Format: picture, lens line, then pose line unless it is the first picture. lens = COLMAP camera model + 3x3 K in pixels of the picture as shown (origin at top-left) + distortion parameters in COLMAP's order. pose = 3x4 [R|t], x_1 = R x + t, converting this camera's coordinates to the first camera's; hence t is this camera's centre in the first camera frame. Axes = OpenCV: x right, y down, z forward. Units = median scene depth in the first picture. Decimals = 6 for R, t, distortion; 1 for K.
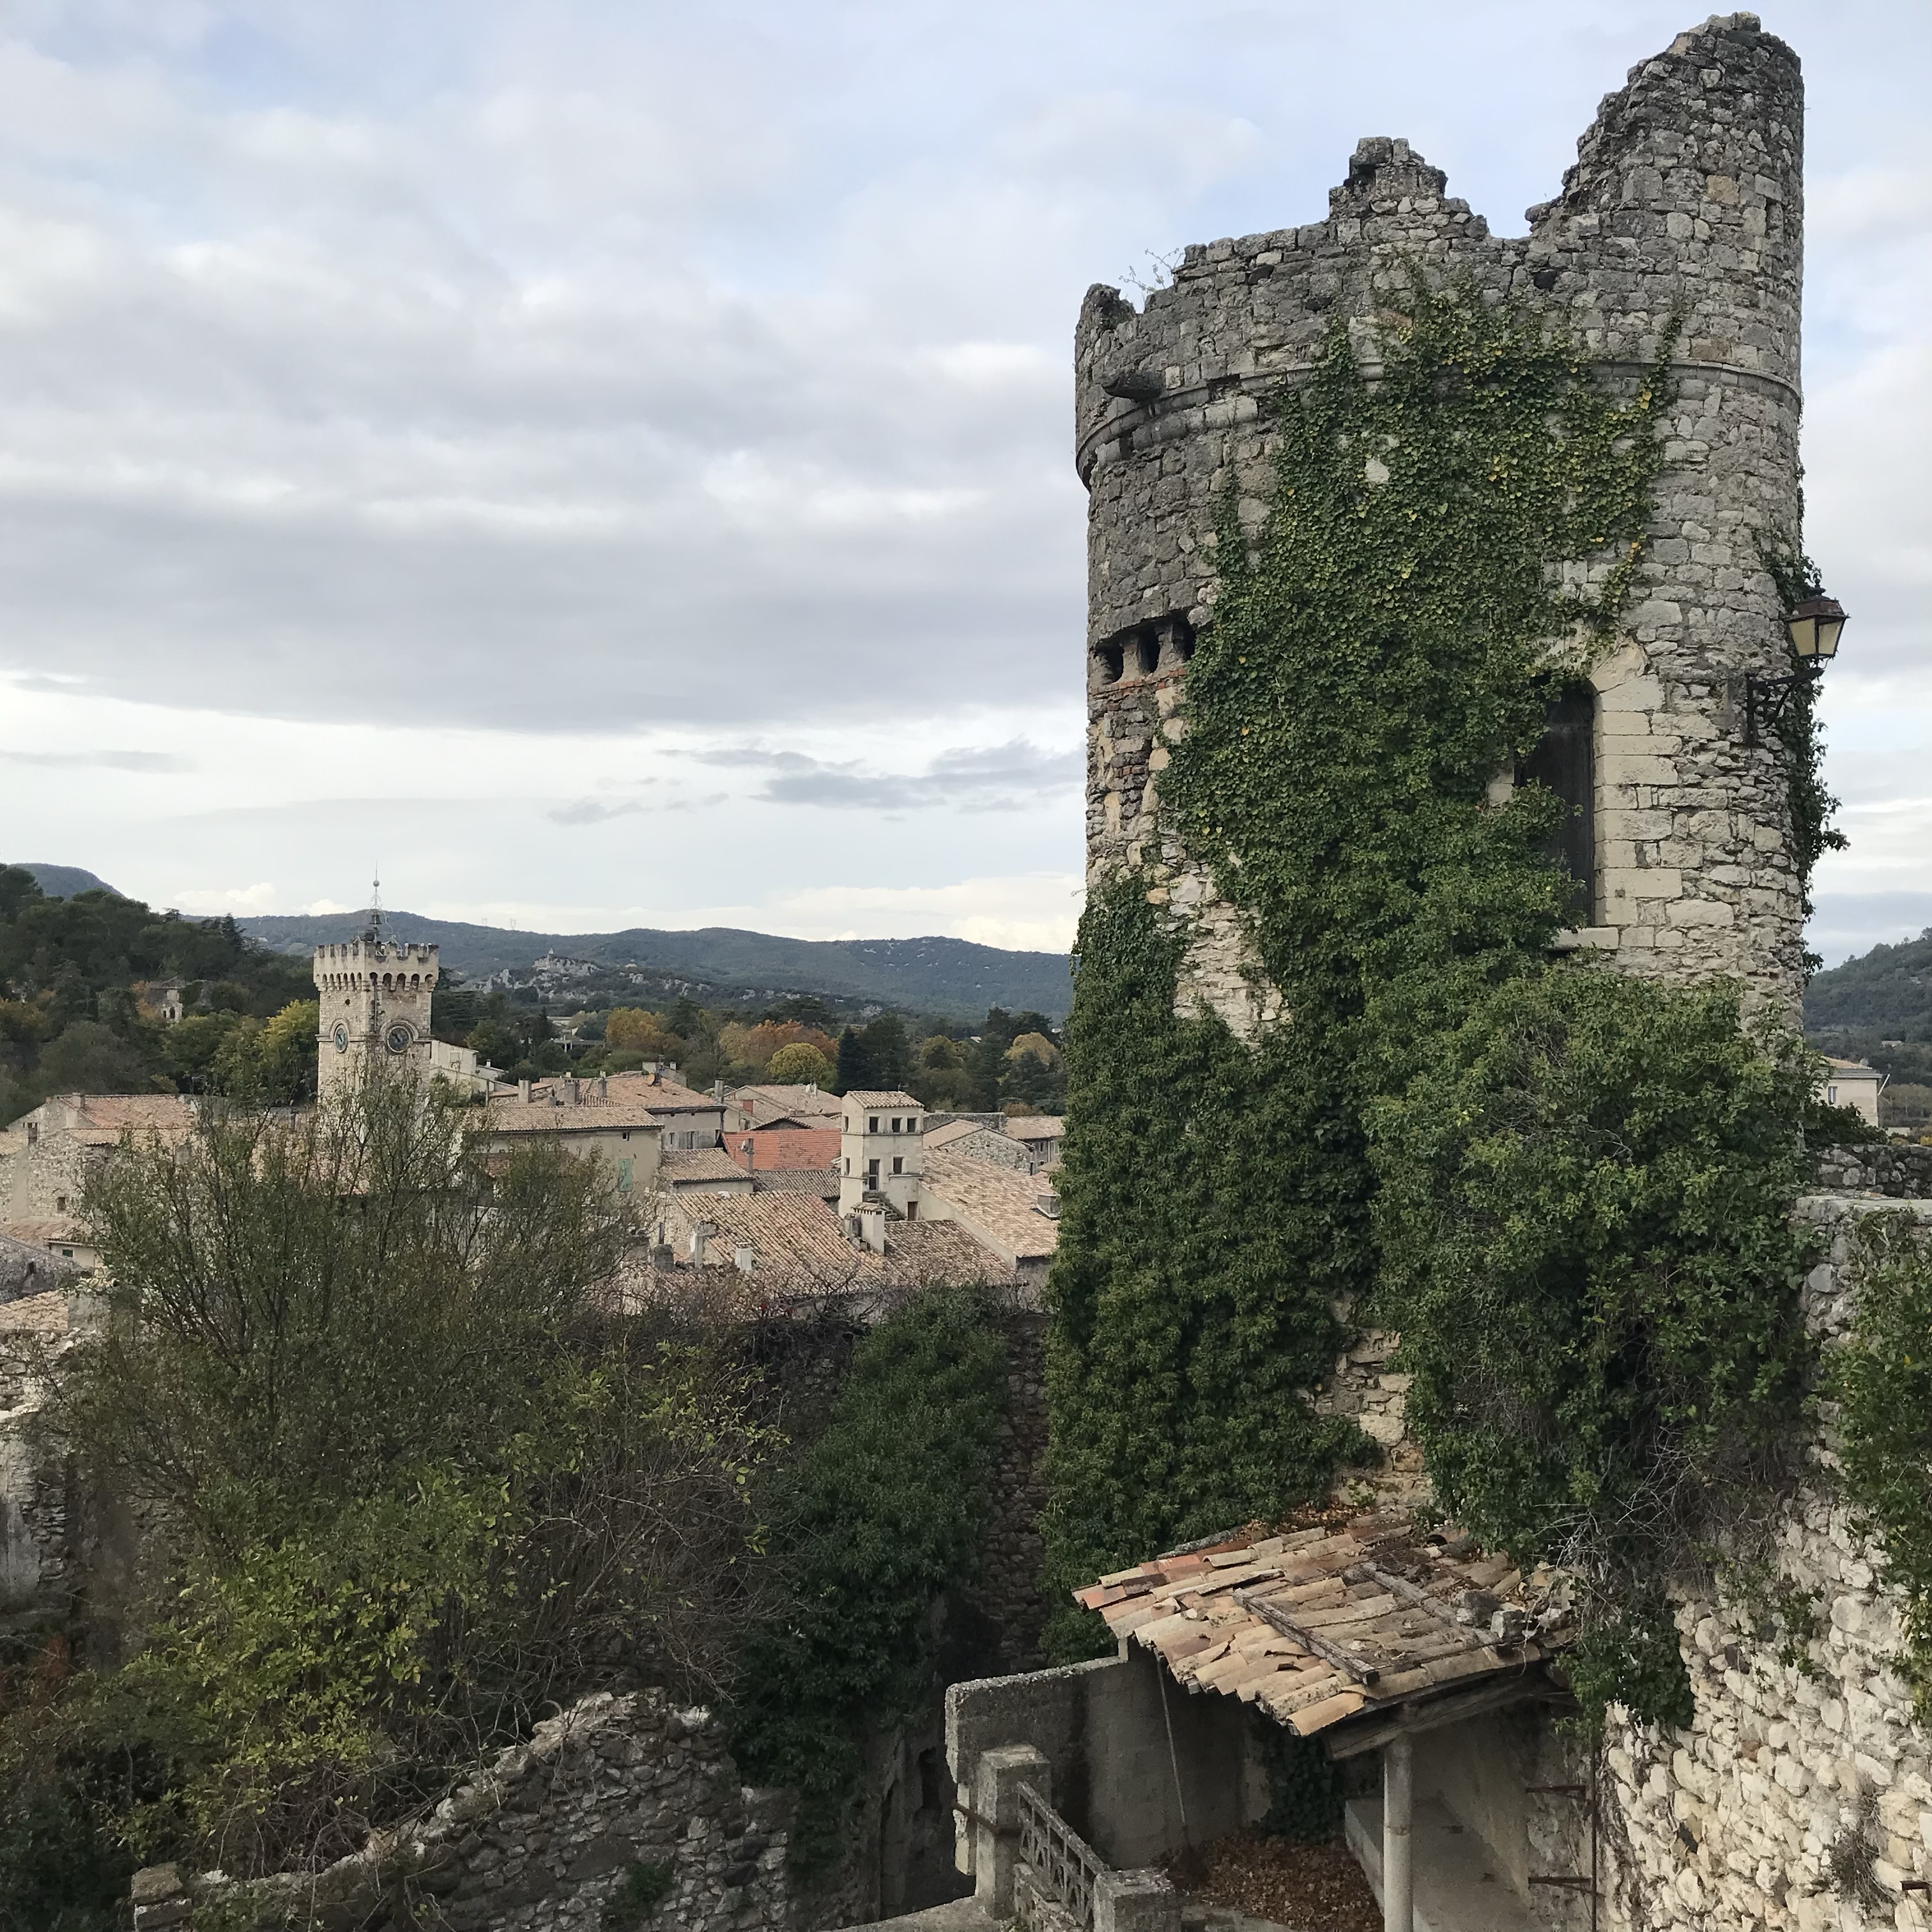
lens RADIAL K [[2121.4, 0, 971.1], [0, 2121.4, 943.4], [0, 0, 1]] dist [0.089277, -0.198840]
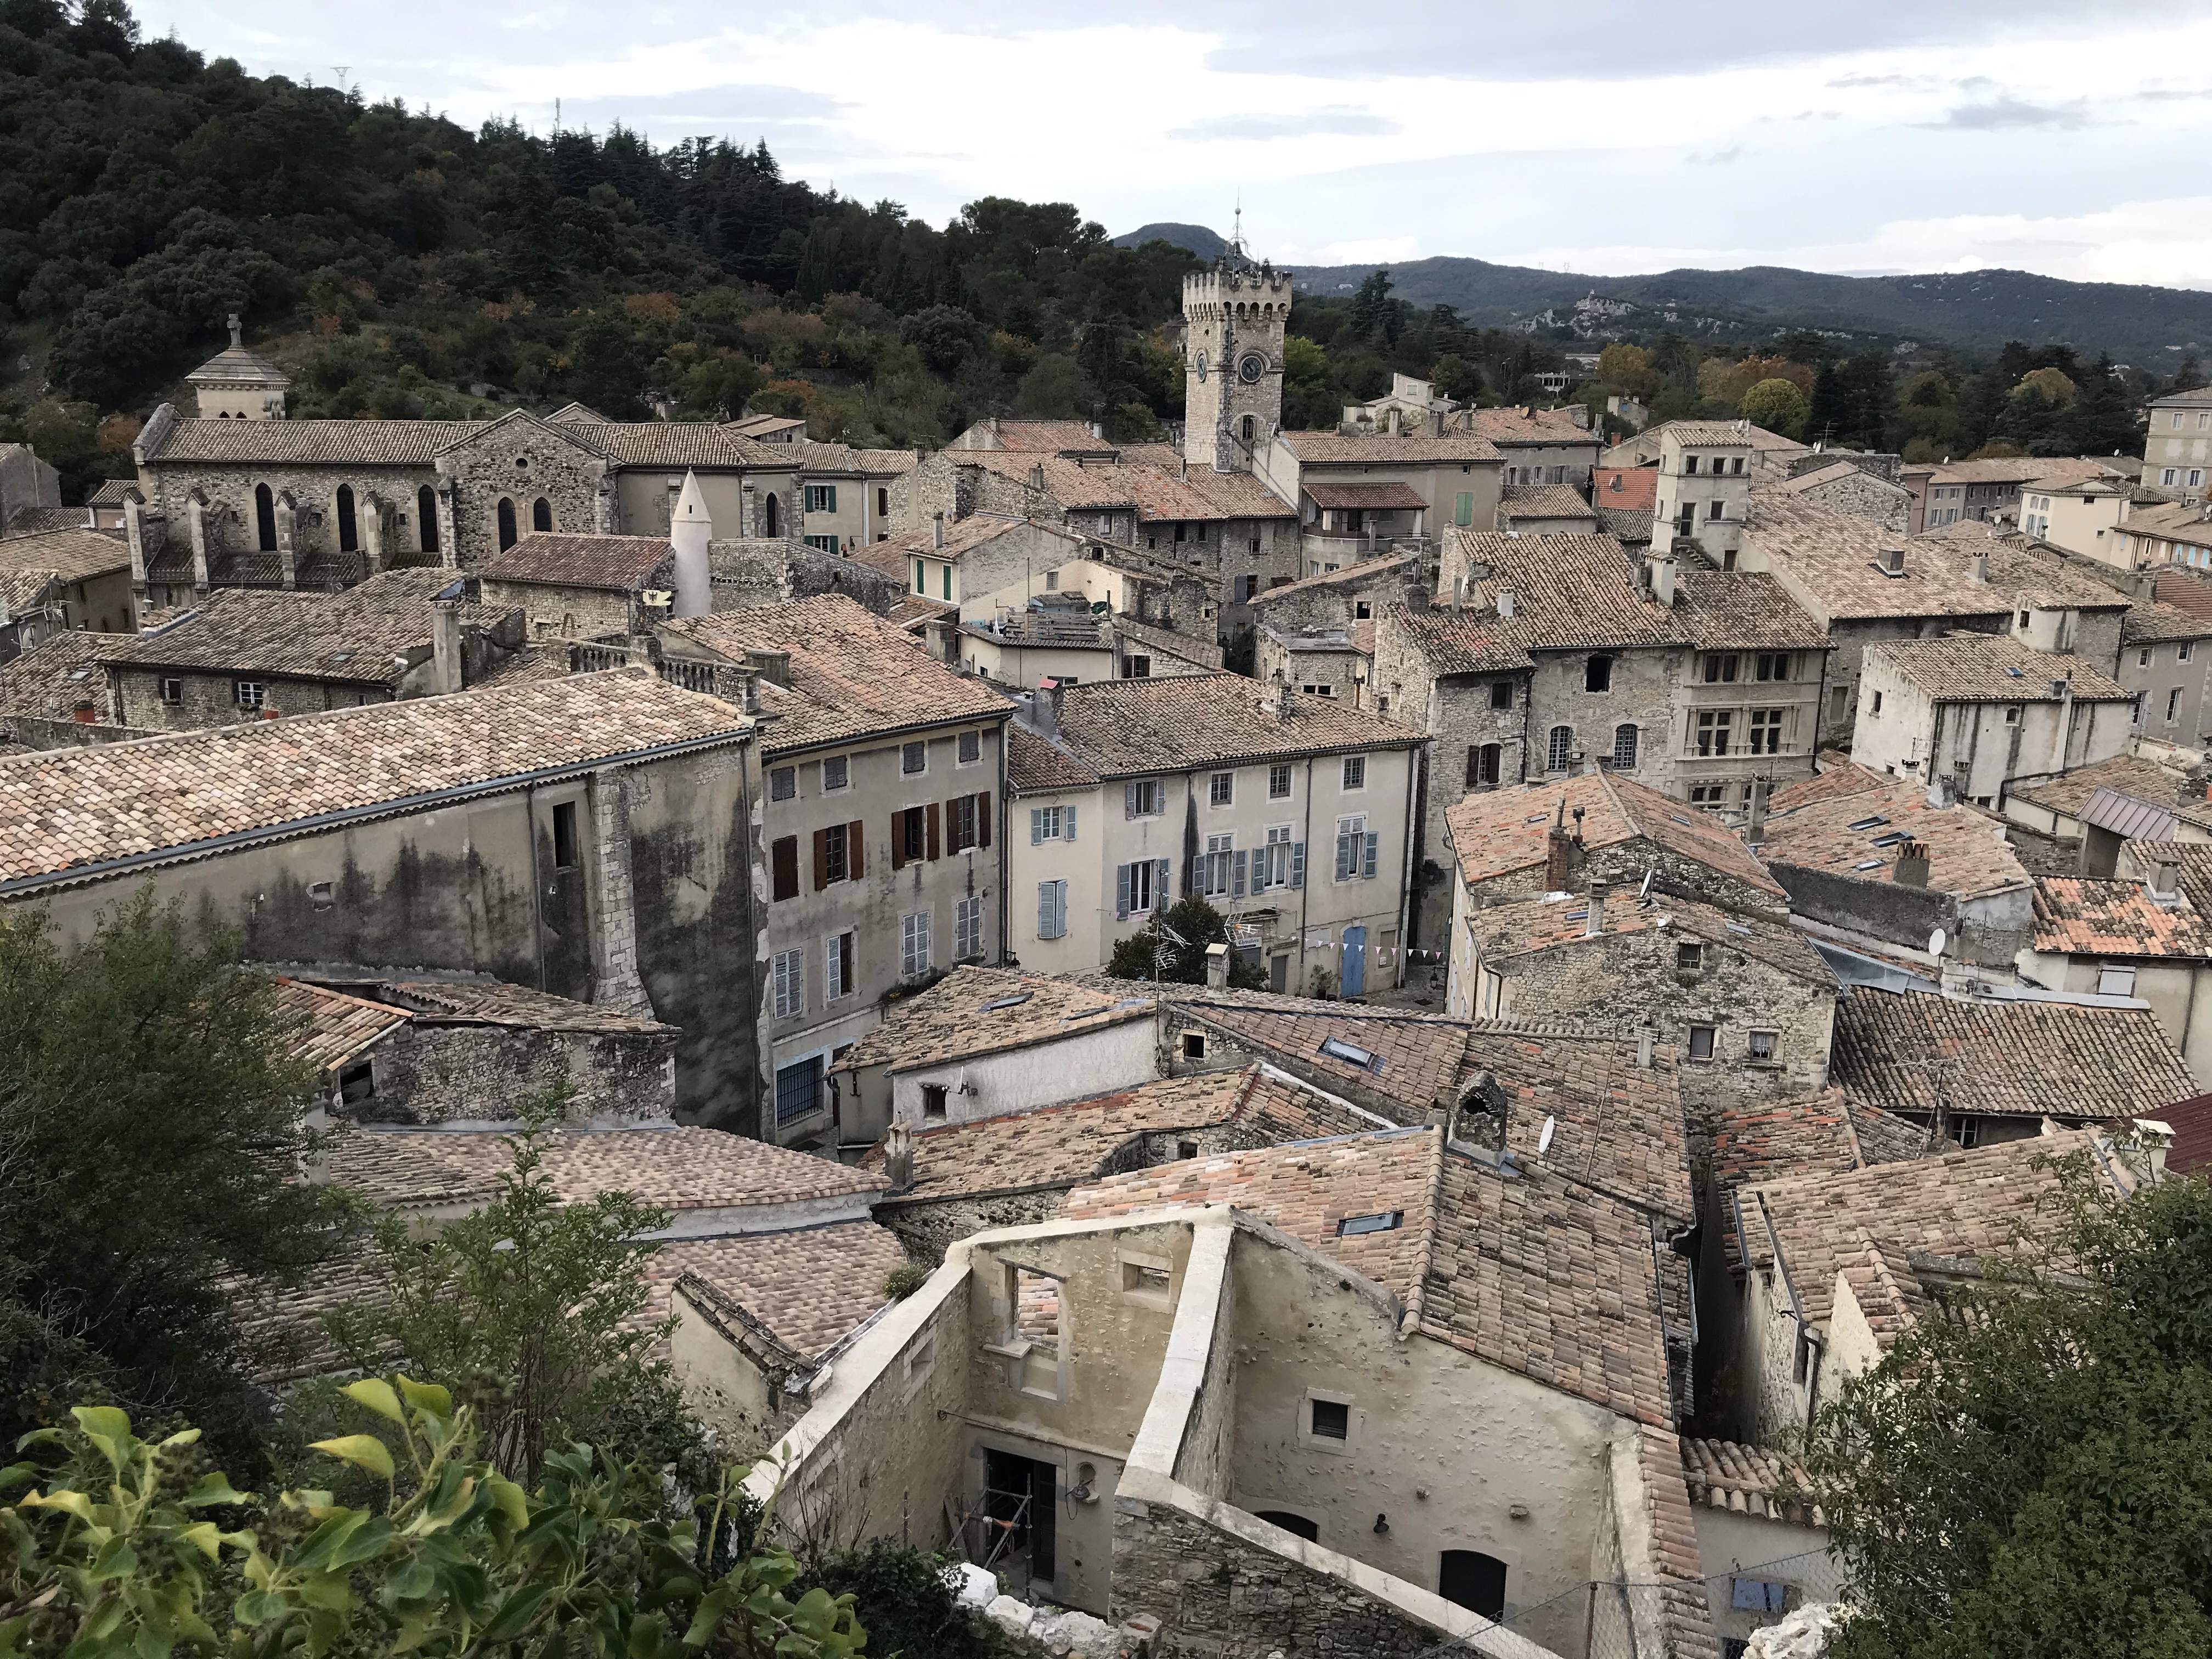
lens RADIAL K [[1815.5, 0, 1093.6], [0, 1815.5, 835.1], [0, 0, 1]] dist [0.078660, -0.156483]
pose [[0.896727, 0.113805, -0.427703, 0.572066], [0.013668, 0.958793, 0.283776, 0.076153], [0.442374, -0.260315, 0.858220, 1.165176]]
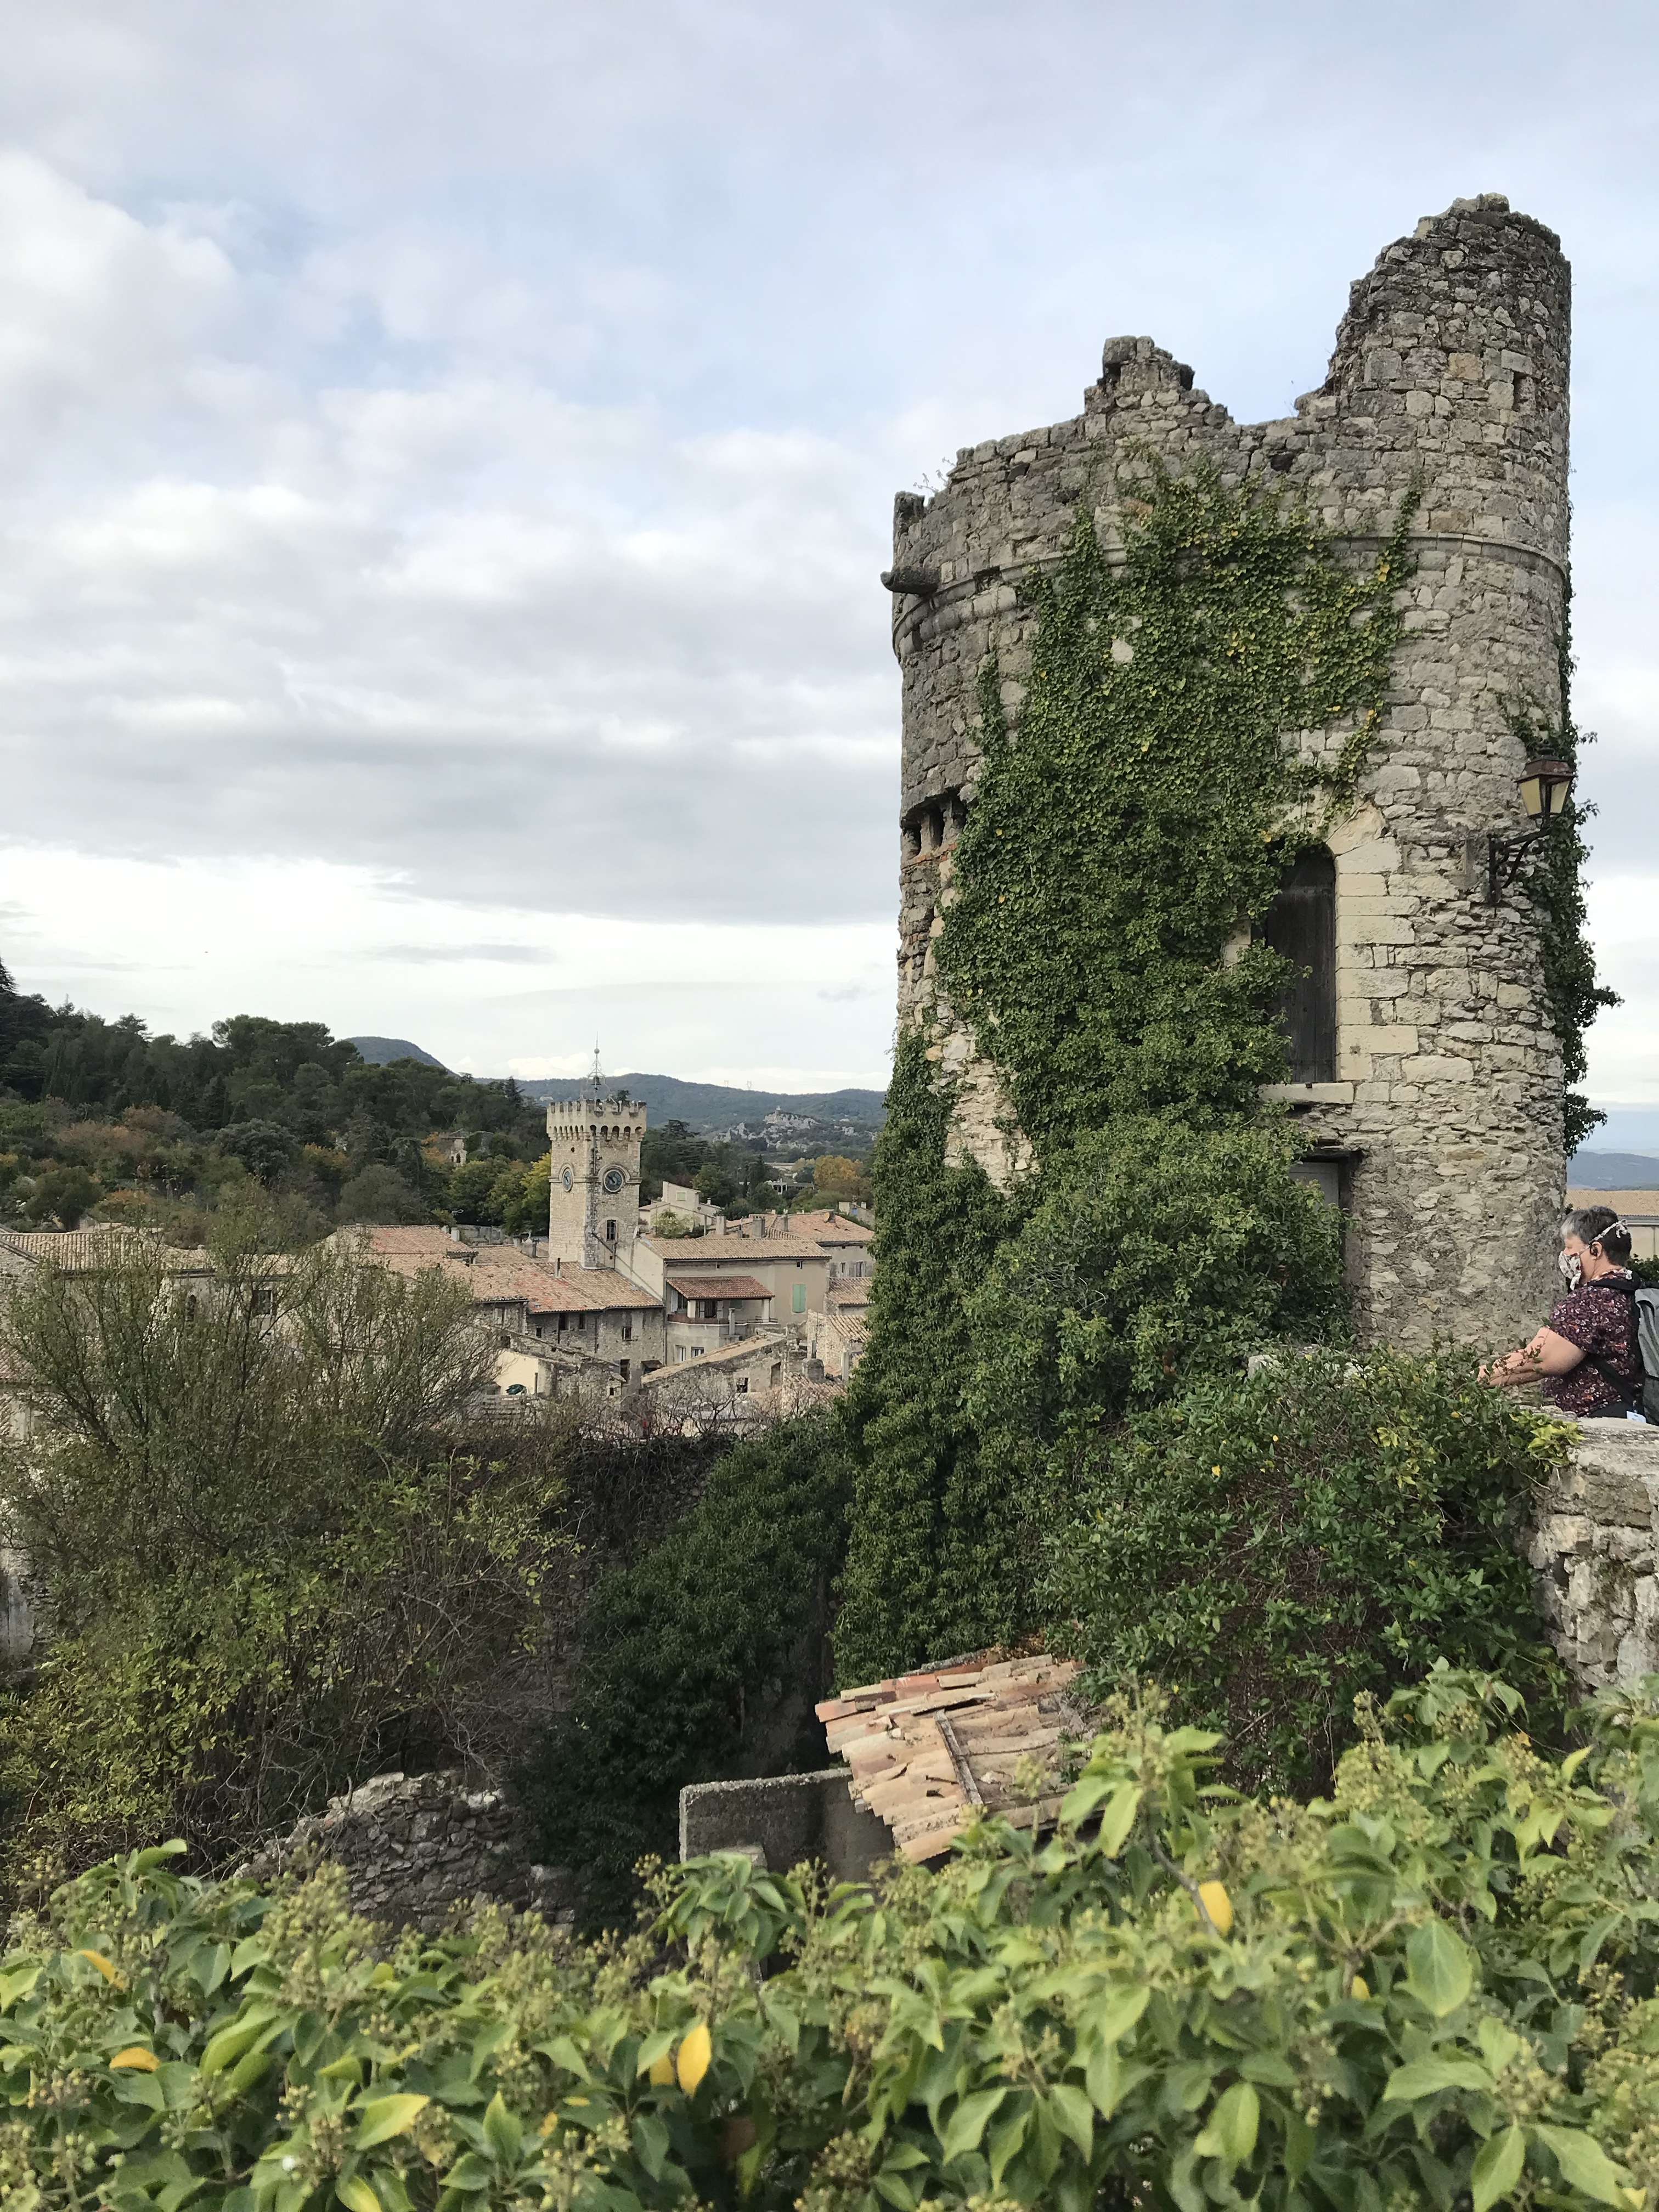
lens RADIAL K [[1815.5, 0, 850.4], [0, 1815.5, 1074.2], [0, 0, 1]] dist [0.078660, -0.156483]
pose [[0.987629, -0.001091, -0.156808, 0.194461], [-0.001293, 0.999885, -0.015105, 0.002043], [0.156806, 0.015121, 0.987514, 0.087724]]
